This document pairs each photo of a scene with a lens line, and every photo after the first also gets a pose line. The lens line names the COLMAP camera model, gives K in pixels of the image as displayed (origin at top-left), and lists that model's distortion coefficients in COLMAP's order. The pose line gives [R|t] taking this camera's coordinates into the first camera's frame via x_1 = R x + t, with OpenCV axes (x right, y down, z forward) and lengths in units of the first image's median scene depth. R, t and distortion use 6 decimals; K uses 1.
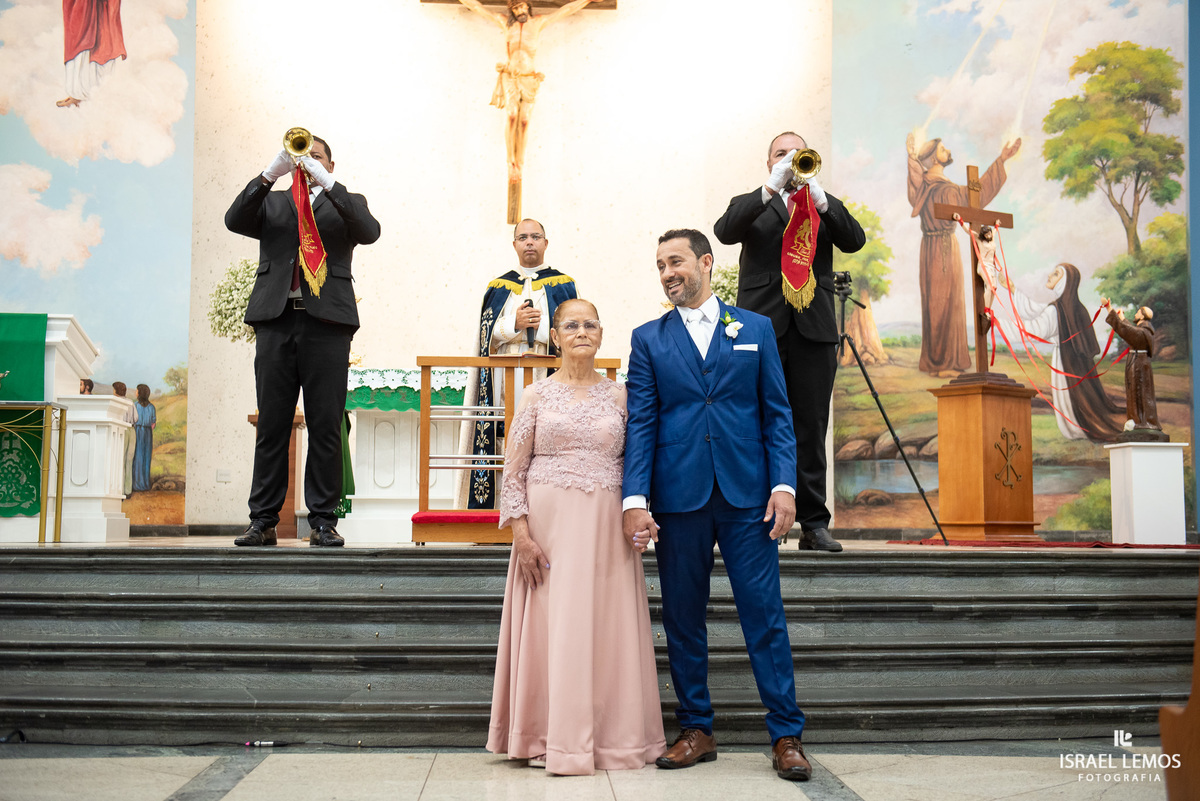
lens RADIAL K [[1600.8, 0, 600.0], [0, 1600.8, 400.5], [0, 0, 1]] dist [0.125071, 0.041565]
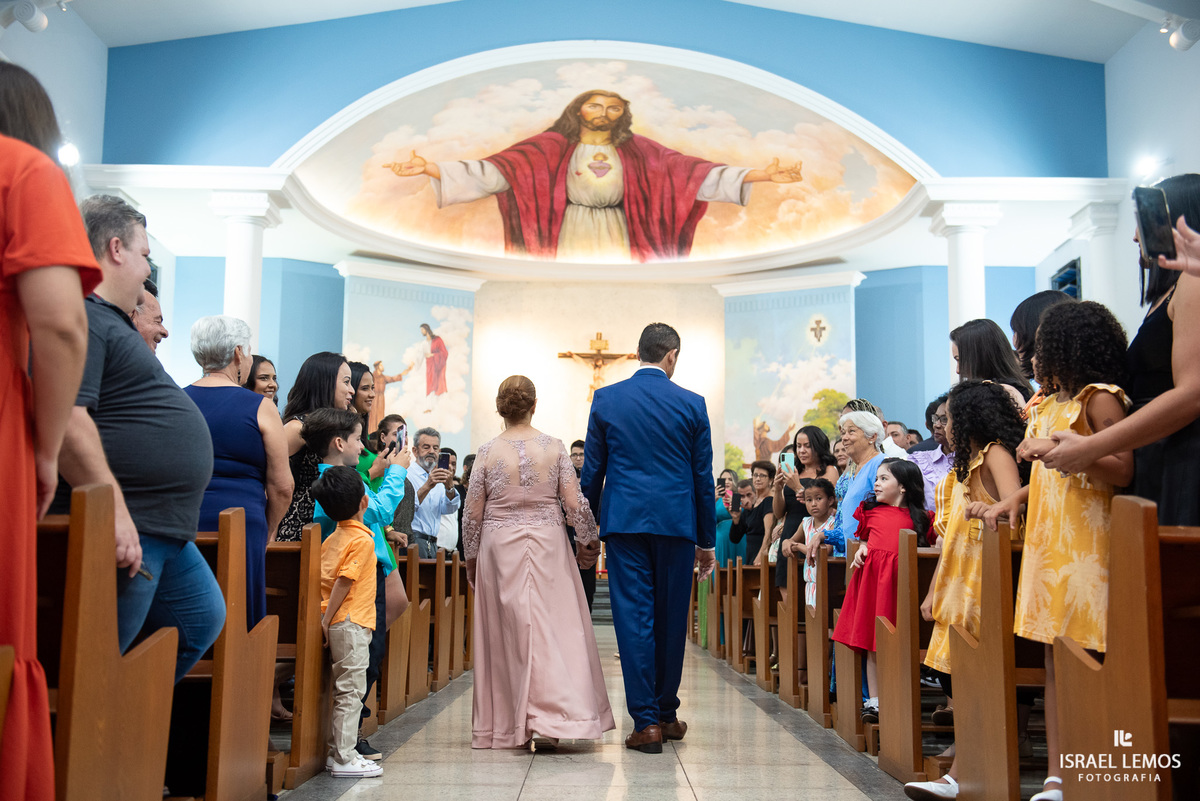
lens RADIAL K [[1383.7, 0, 600.0], [0, 1383.7, 400.5], [0, 0, 1]] dist [0.140951, 0.002408]
pose [[0.999083, -0.000729, -0.042819, 0.047262], [-0.001575, 0.998553, -0.053751, -0.081690], [0.042796, 0.053769, 0.997636, -1.226959]]
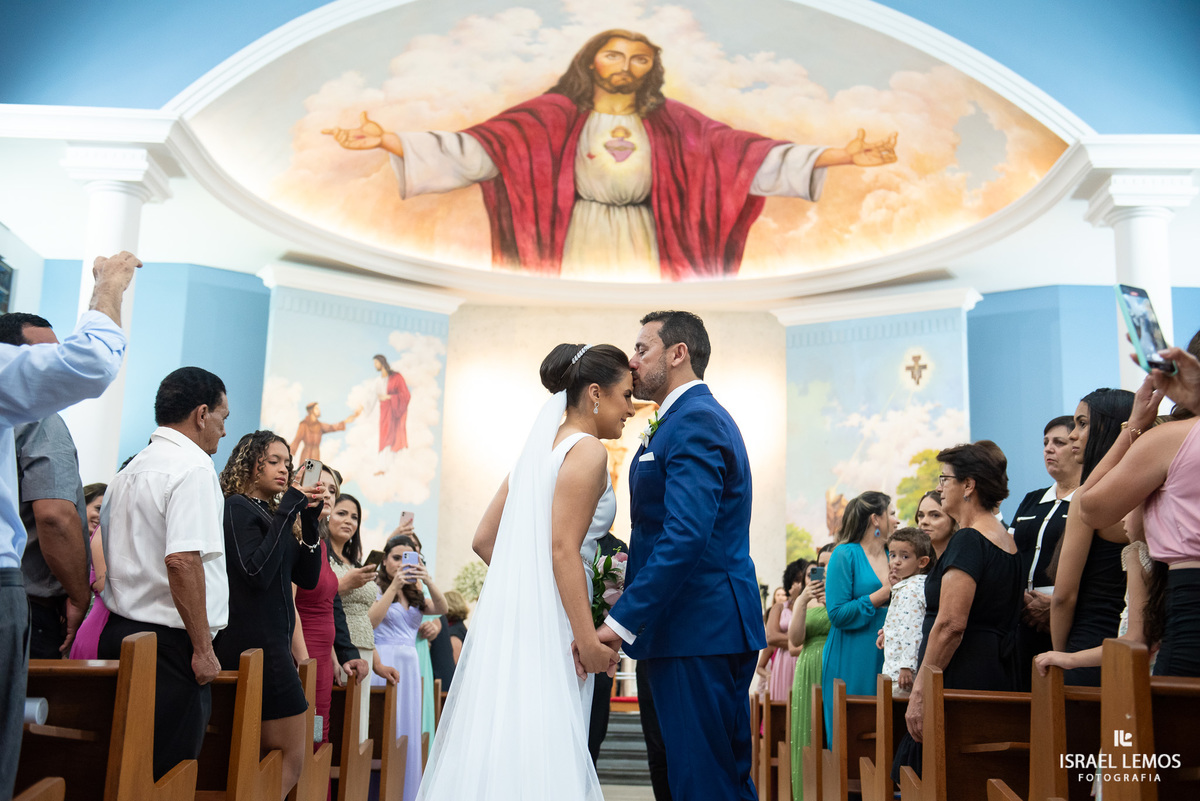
lens RADIAL K [[1480.8, 0, 602.3], [0, 1480.8, 397.8], [0, 0, 1]] dist [0.137236, -0.000027]
pose [[0.998252, 0.009356, -0.058354, 0.036905], [-0.016964, 0.991200, -0.131281, -0.046480], [0.056613, 0.132041, 0.989626, -0.732415]]
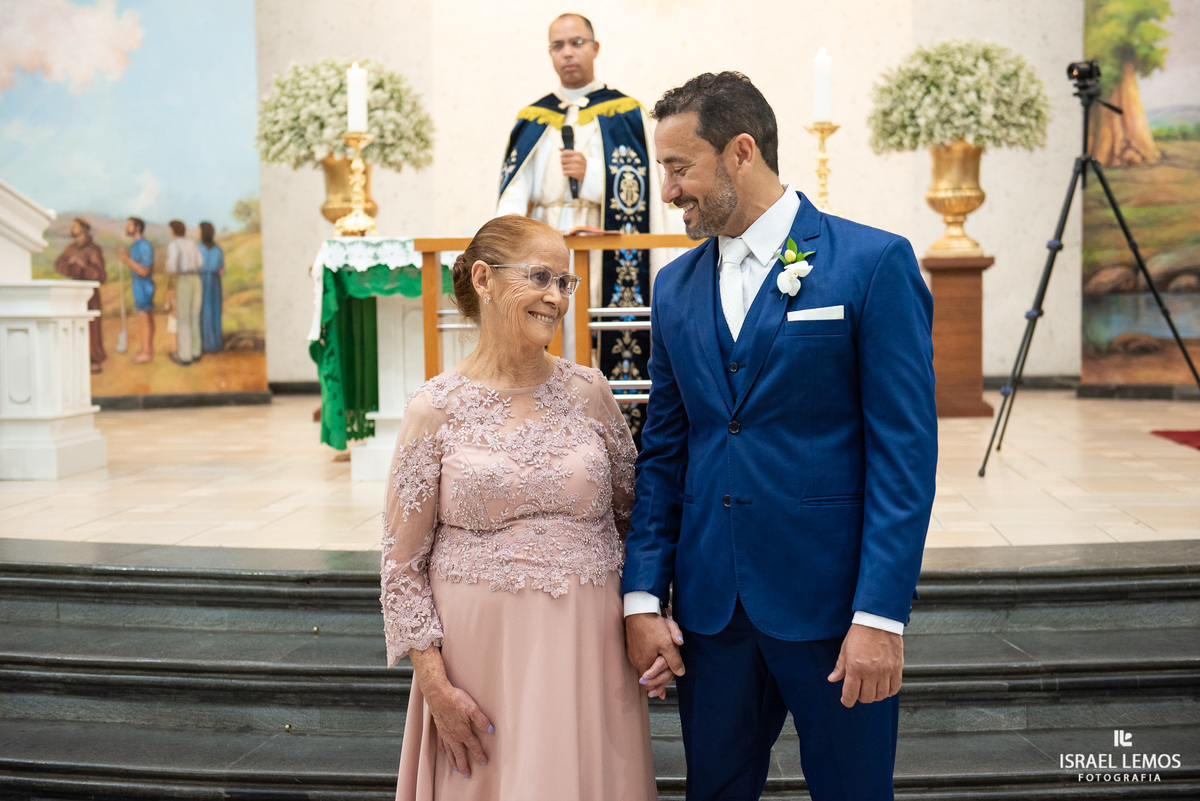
lens RADIAL K [[1628.2, 0, 600.0], [0, 1628.2, 400.5], [0, 0, 1]] dist [0.109150, 0.026507]
pose [[0.988402, -0.009934, -0.151532, 0.039977], [0.031401, 0.989662, 0.139941, -0.030937], [0.148575, -0.143077, 0.978496, 0.208580]]
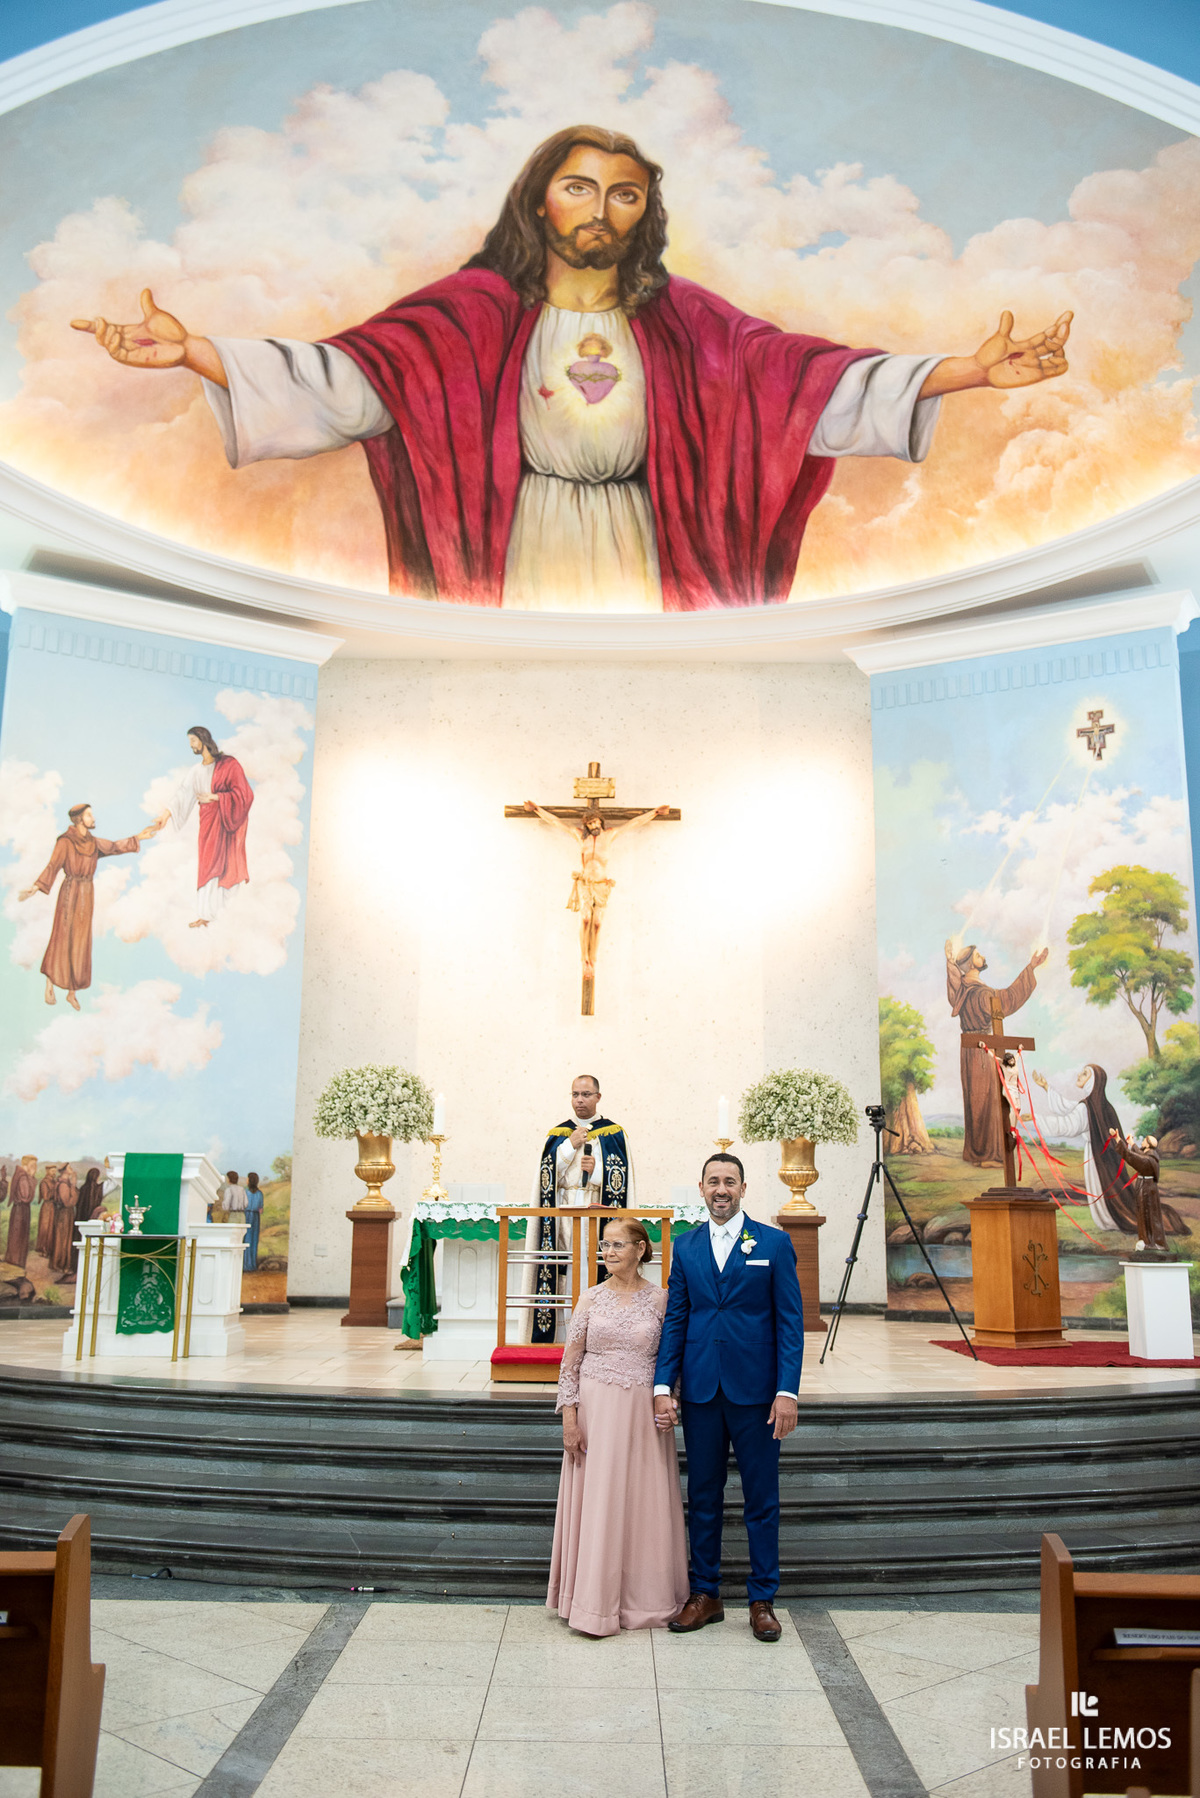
lens RADIAL K [[1591.1, 0, 593.0], [0, 1591.1, 891.8], [0, 0, 1]] dist [0.008558, 0.002972]
pose [[0.998457, -0.006337, -0.055176, 0.011774], [-0.000678, 0.992003, -0.126209, -0.064658], [0.055534, 0.126052, 0.990468, -0.094093]]
